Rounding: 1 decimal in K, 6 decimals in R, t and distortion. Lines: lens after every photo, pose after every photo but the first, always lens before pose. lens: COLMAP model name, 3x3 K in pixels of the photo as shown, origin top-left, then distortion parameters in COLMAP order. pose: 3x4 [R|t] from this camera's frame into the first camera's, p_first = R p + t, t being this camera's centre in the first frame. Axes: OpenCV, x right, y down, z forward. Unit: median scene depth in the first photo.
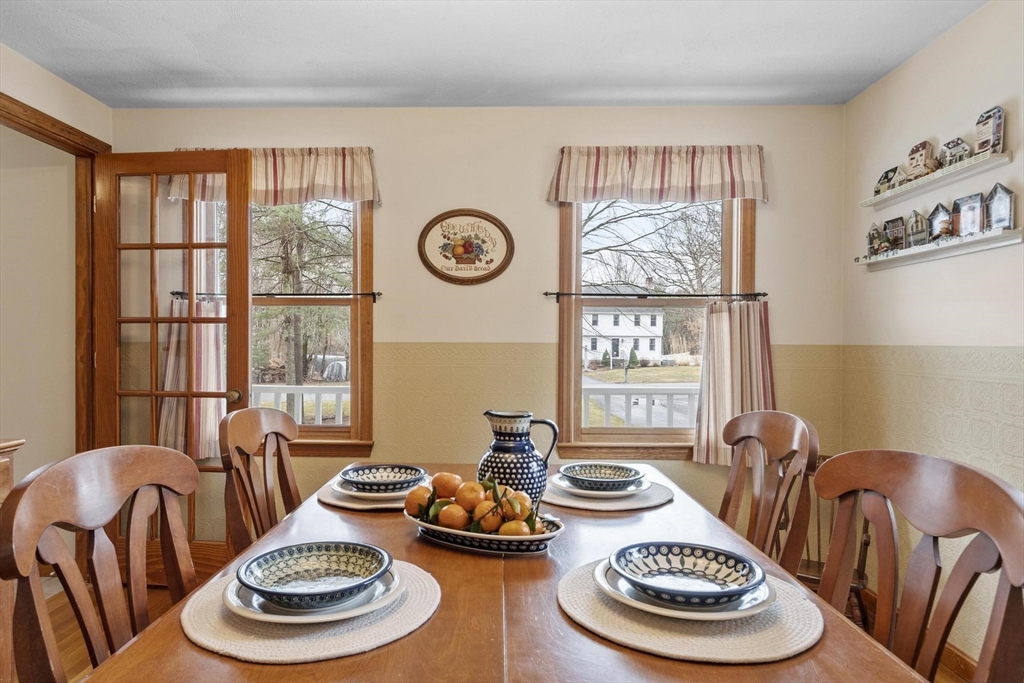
lens RADIAL K [[625.6, 0, 512.0], [0, 625.6, 341.5], [0, 0, 1]] dist [0.020622, -0.002124]
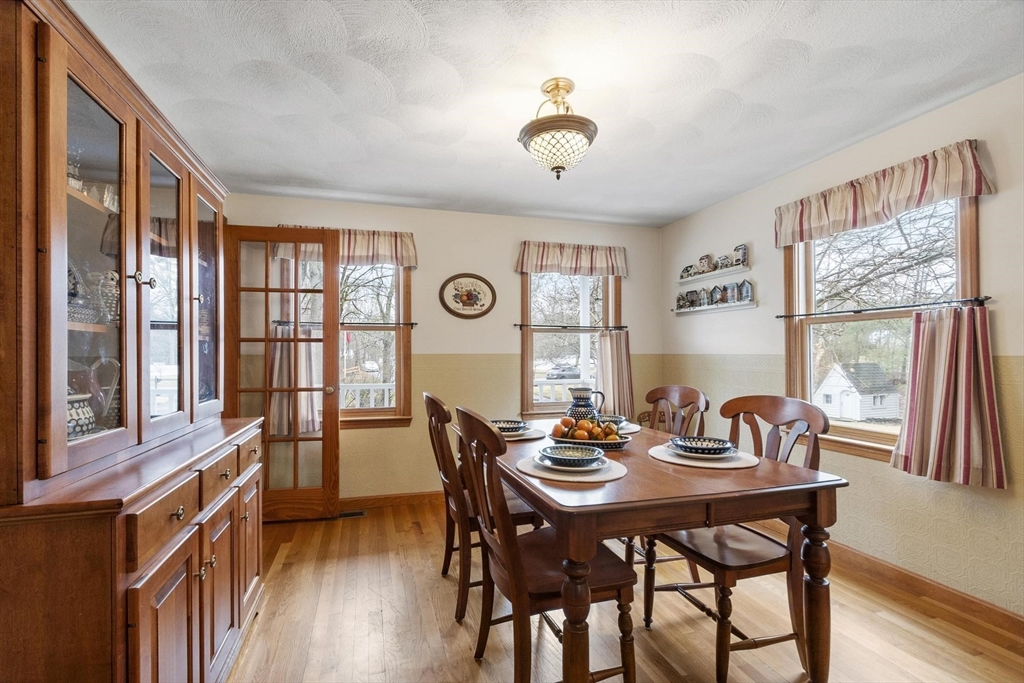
lens RADIAL K [[448.8, 0, 500.2], [0, 448.8, 346.9], [0, 0, 1]] dist [-0.000195, 0.000053]
pose [[0.956156, -0.000877, 0.292856, -0.350072], [0.005166, 0.999890, -0.013870, 0.000214], [-0.292812, 0.014775, 0.956056, -0.163544]]
